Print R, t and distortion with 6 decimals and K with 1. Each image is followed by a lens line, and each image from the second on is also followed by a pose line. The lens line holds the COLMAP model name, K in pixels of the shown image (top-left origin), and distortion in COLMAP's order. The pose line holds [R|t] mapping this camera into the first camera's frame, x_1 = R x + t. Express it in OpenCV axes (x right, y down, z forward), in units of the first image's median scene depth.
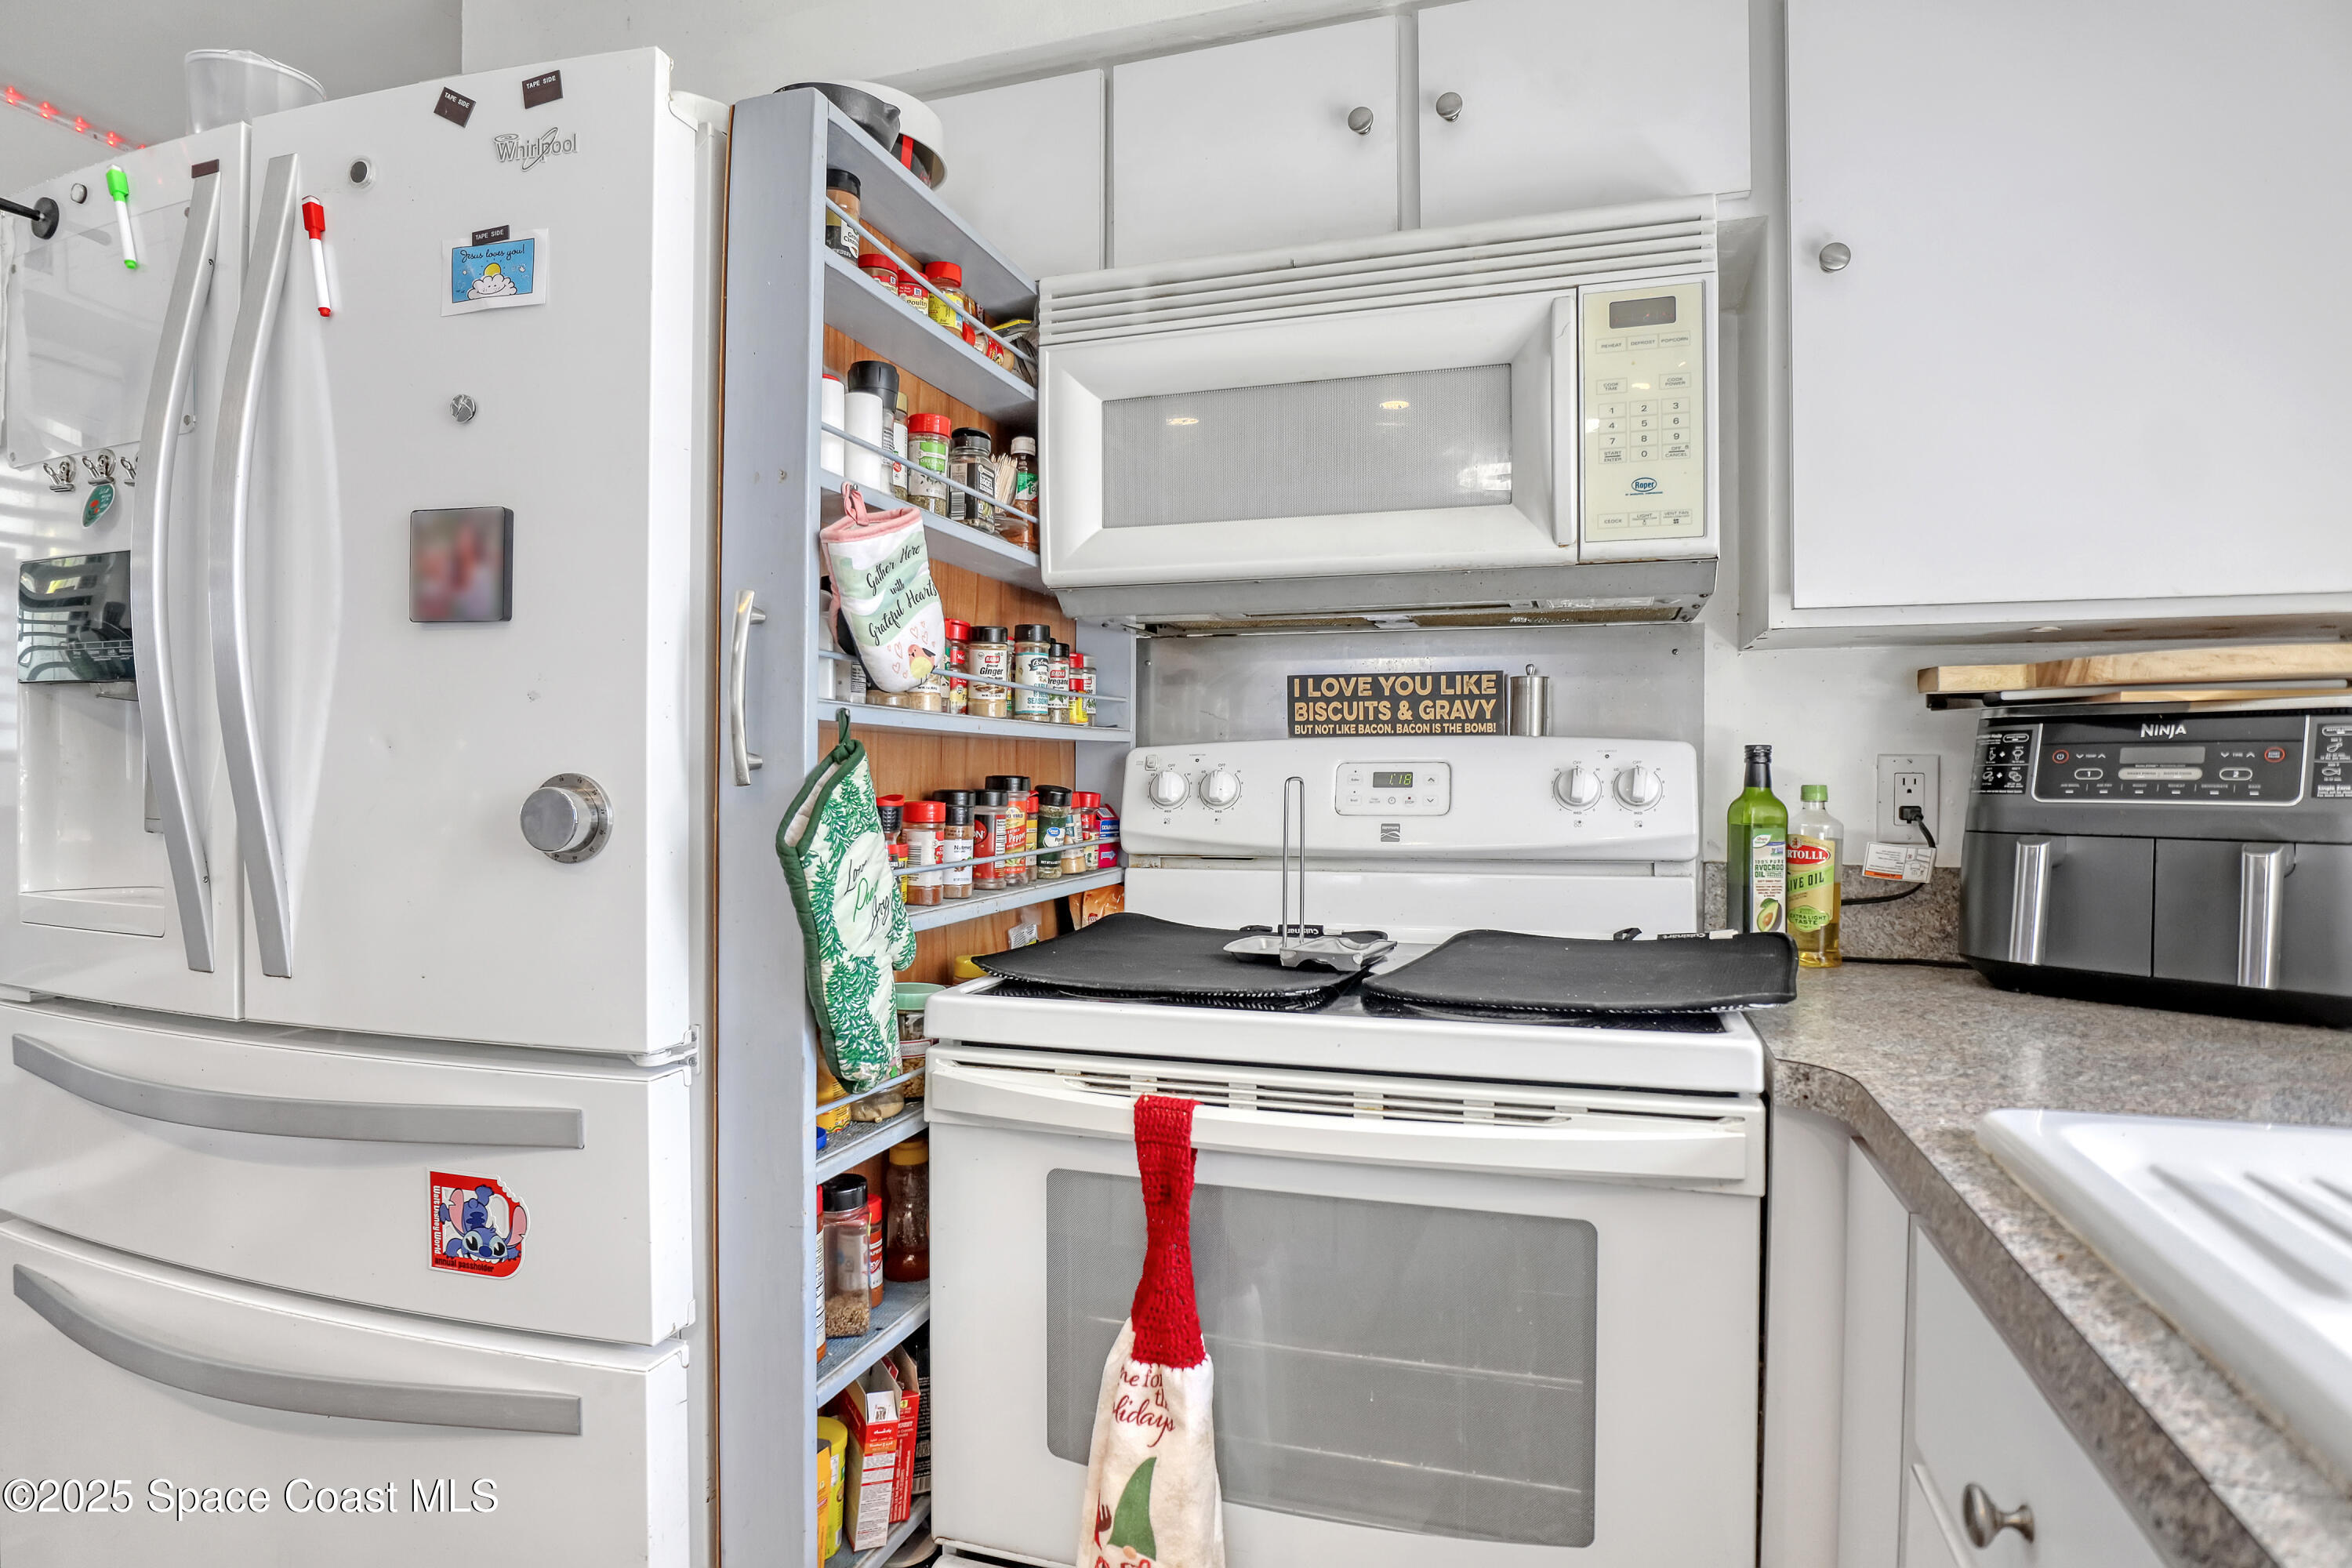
lens RADIAL K [[1284.5, 0, 1176.0], [0, 1284.5, 784.0], [0, 0, 1]] dist [-0.053070, 0.014829]
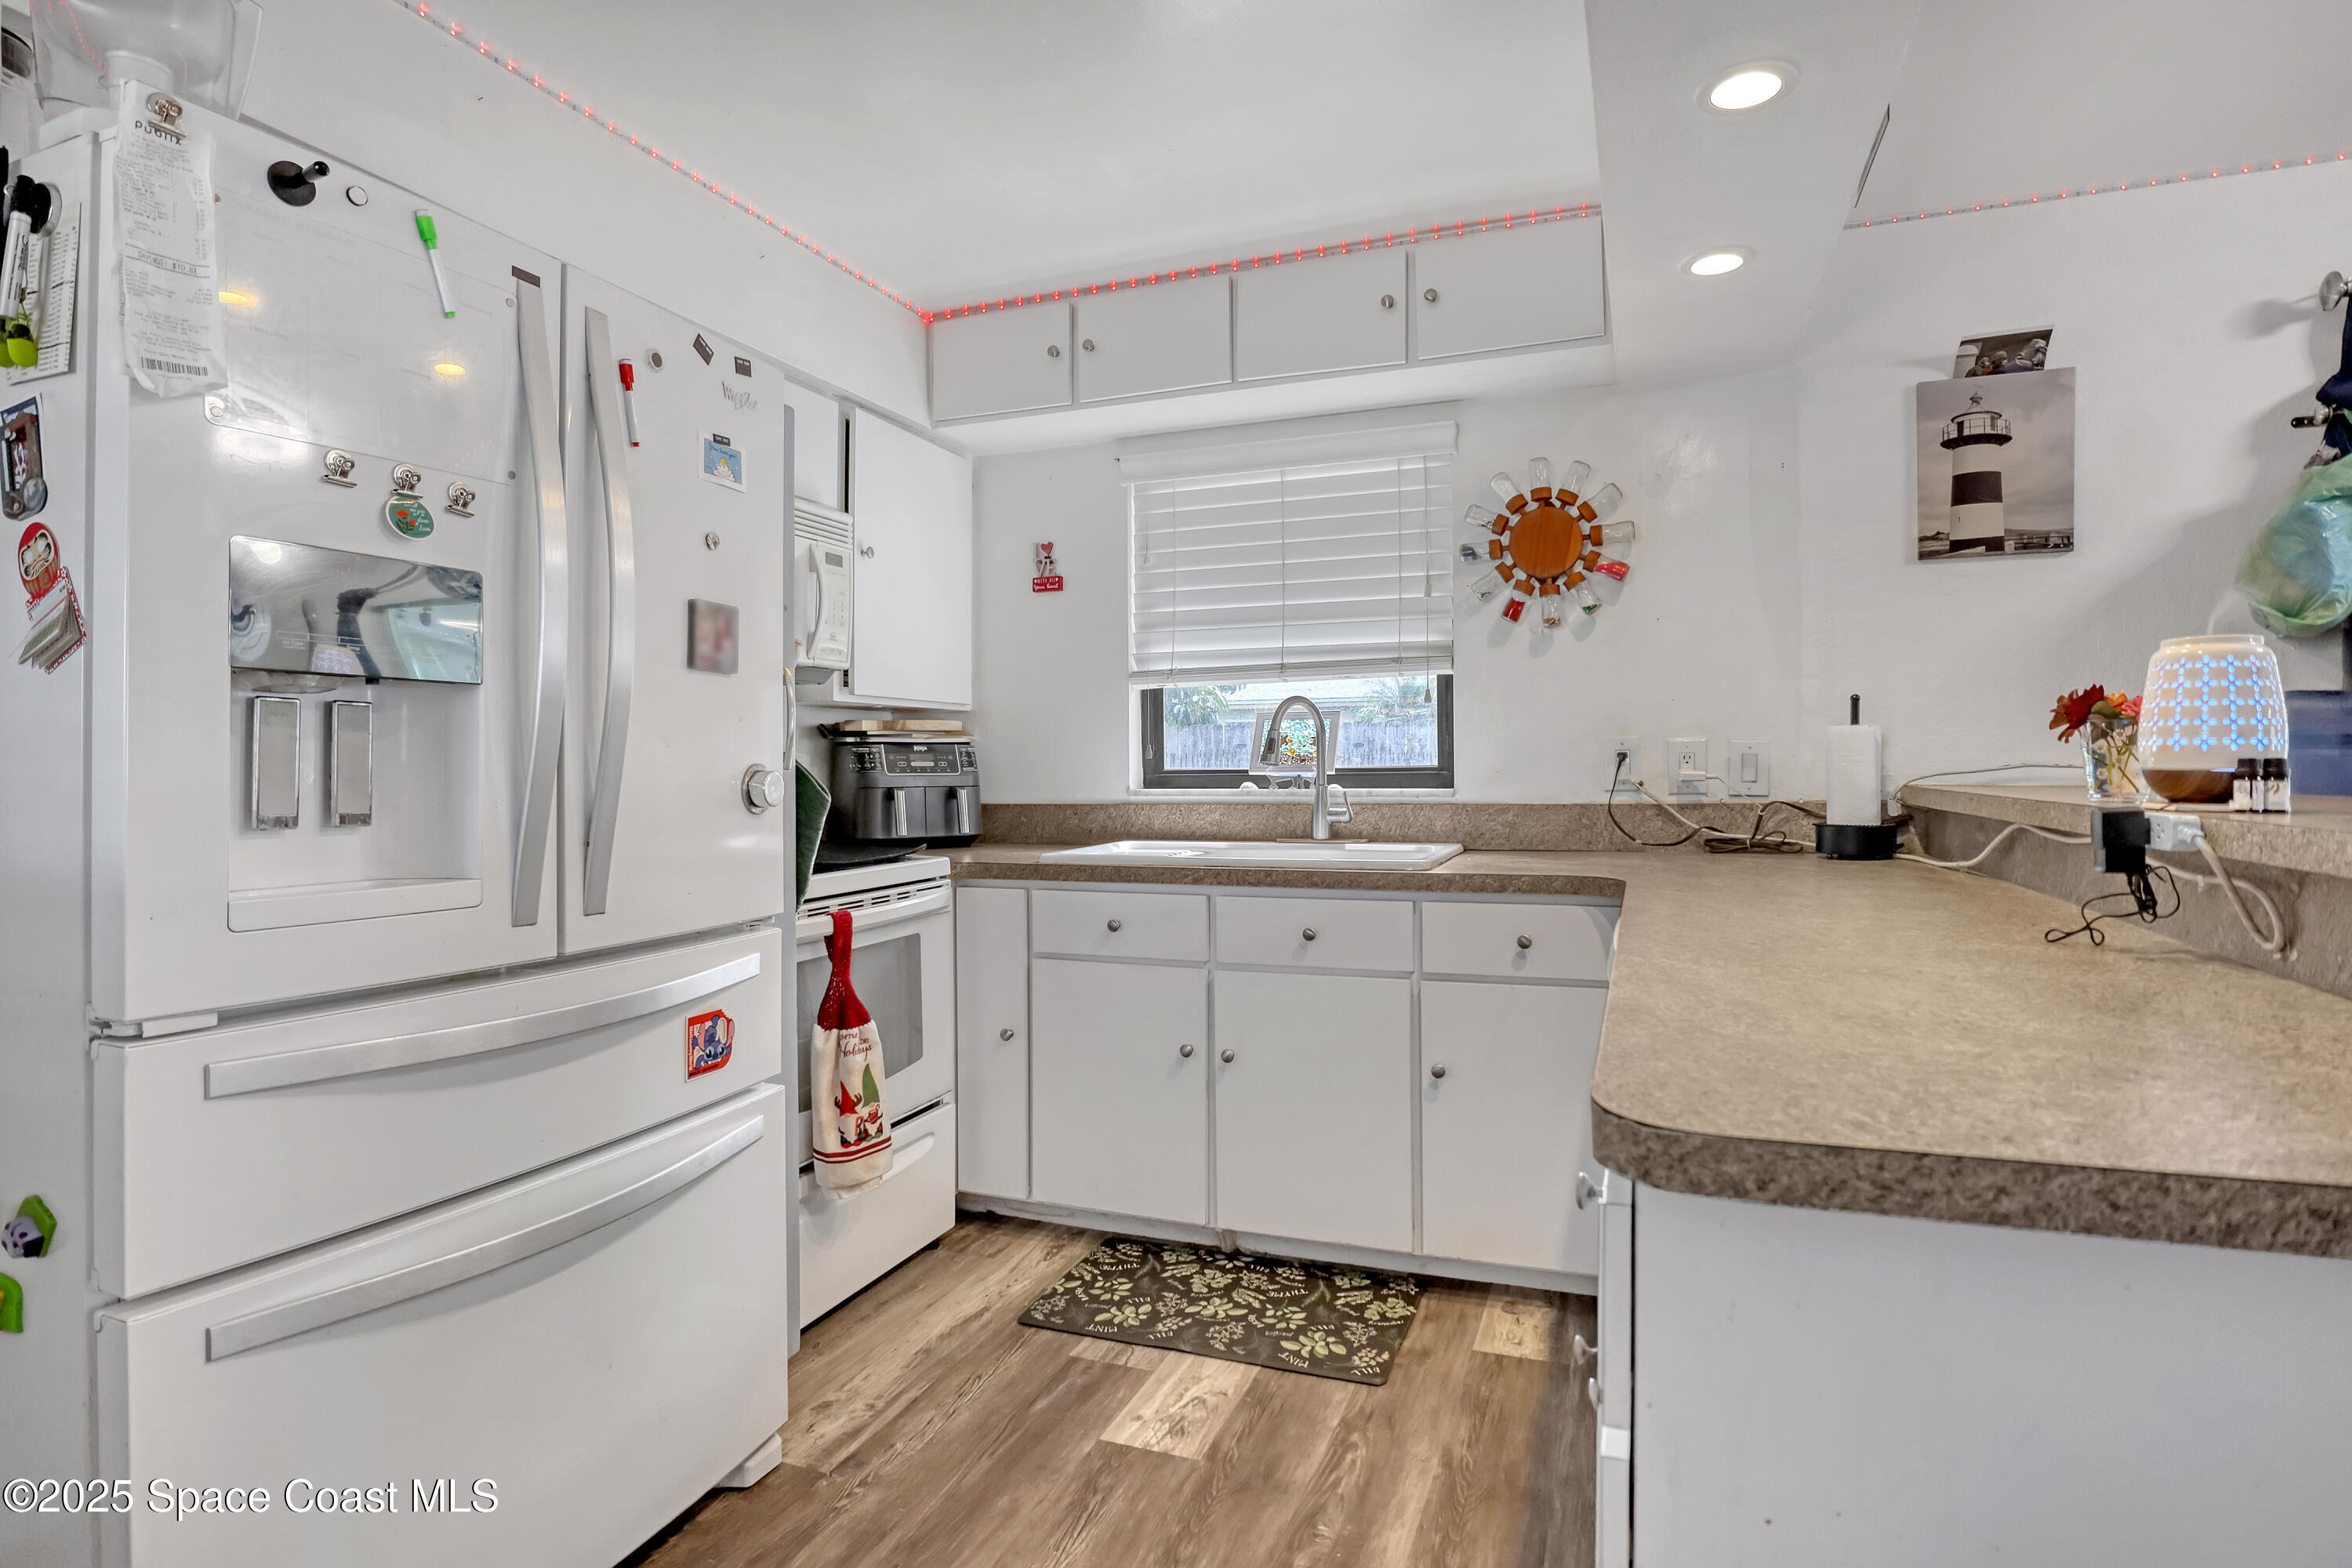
lens RADIAL K [[1285.3, 0, 1179.7], [0, 1285.3, 781.6], [0, 0, 1]] dist [-0.051427, 0.021852]
pose [[0.040617, -0.014404, 0.999071, -2.089989], [0.009318, 0.999858, 0.014037, -0.003357], [-0.999131, 0.008740, 0.040746, 0.311960]]
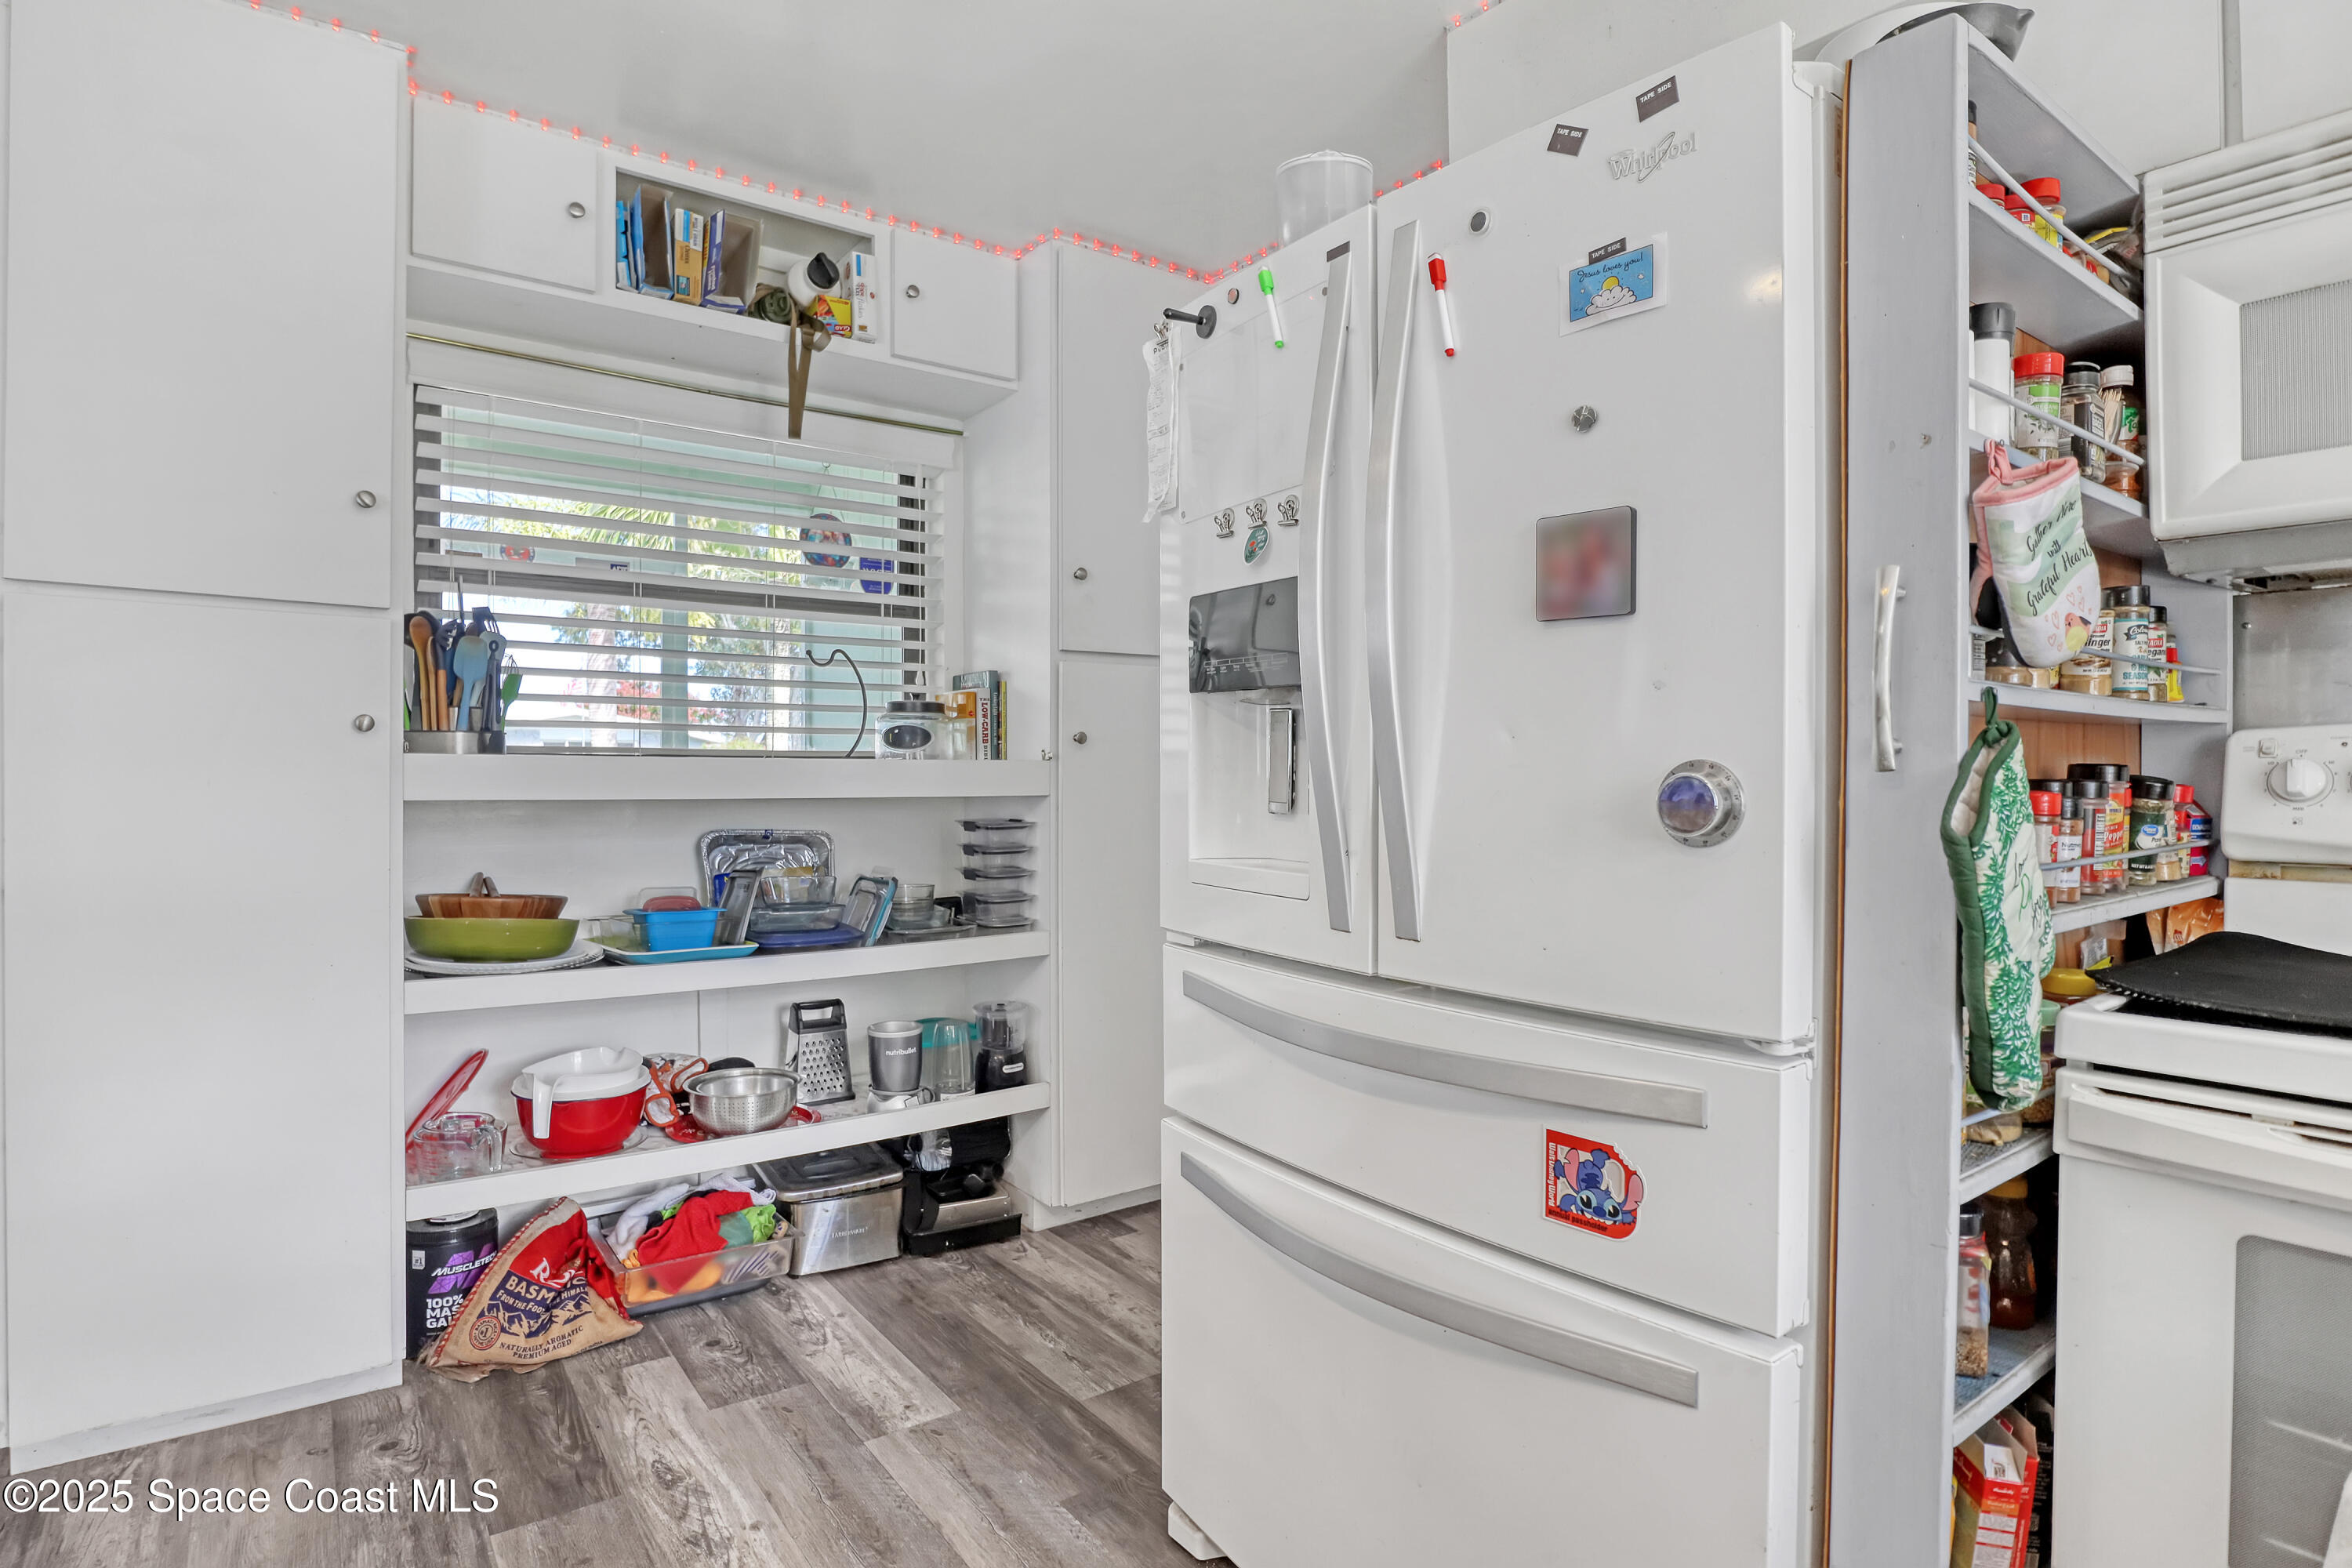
lens RADIAL K [[1285.3, 0, 1179.7], [0, 1285.3, 781.6], [0, 0, 1]] dist [-0.051427, 0.021852]
pose [[0.803179, 0.002003, -0.595734, -0.187498], [-0.001336, 0.999998, 0.001561, 0.007707], [0.595736, -0.000457, 0.803180, -0.068120]]
